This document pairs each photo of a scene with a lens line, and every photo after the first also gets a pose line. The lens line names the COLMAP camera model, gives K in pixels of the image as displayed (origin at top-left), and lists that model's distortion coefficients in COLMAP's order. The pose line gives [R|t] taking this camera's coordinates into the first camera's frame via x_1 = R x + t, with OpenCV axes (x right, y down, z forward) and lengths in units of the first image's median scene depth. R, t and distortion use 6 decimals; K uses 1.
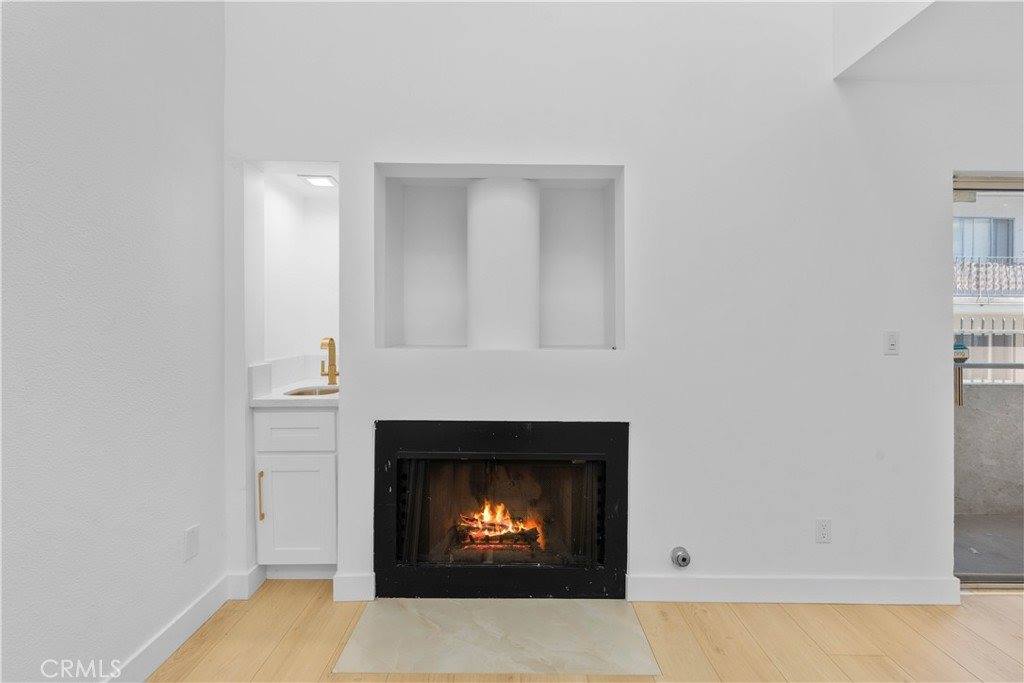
lens RADIAL K [[459.0, 0, 512.9], [0, 459.0, 334.7], [0, 0, 1]] dist [-0.002758, -0.000104]
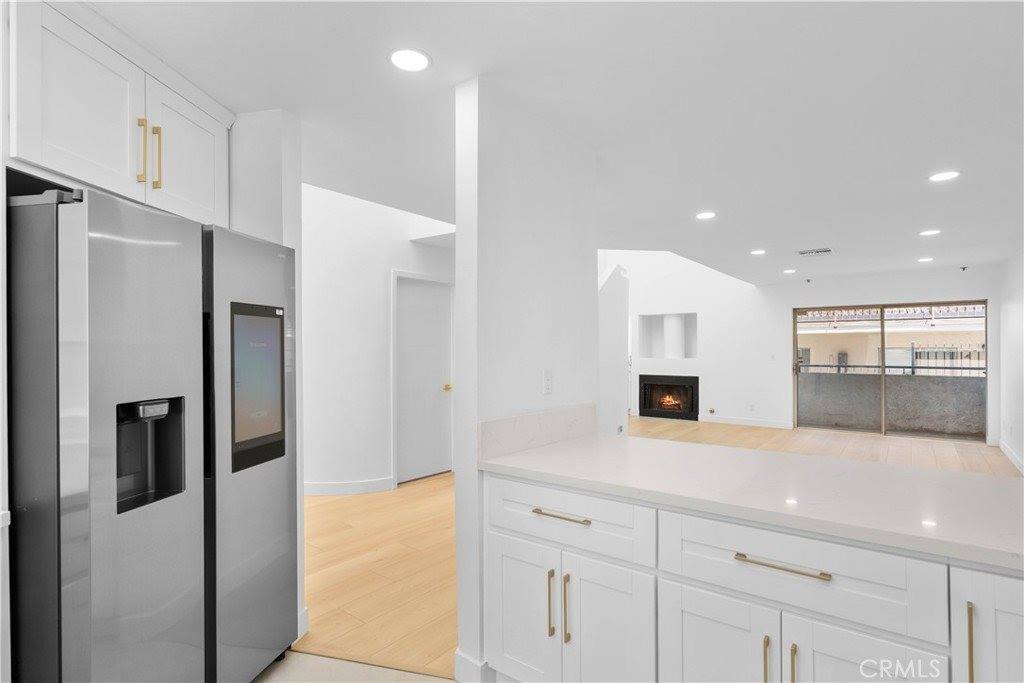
lens RADIAL K [[499.3, 0, 509.5], [0, 499.3, 345.4], [0, 0, 1]] dist [-0.004142, -0.000541]
pose [[0.774446, -0.013285, -0.632500, 1.712747], [0.004225, 0.999866, -0.015828, -0.017789], [0.632626, 0.009586, 0.774398, -3.375443]]
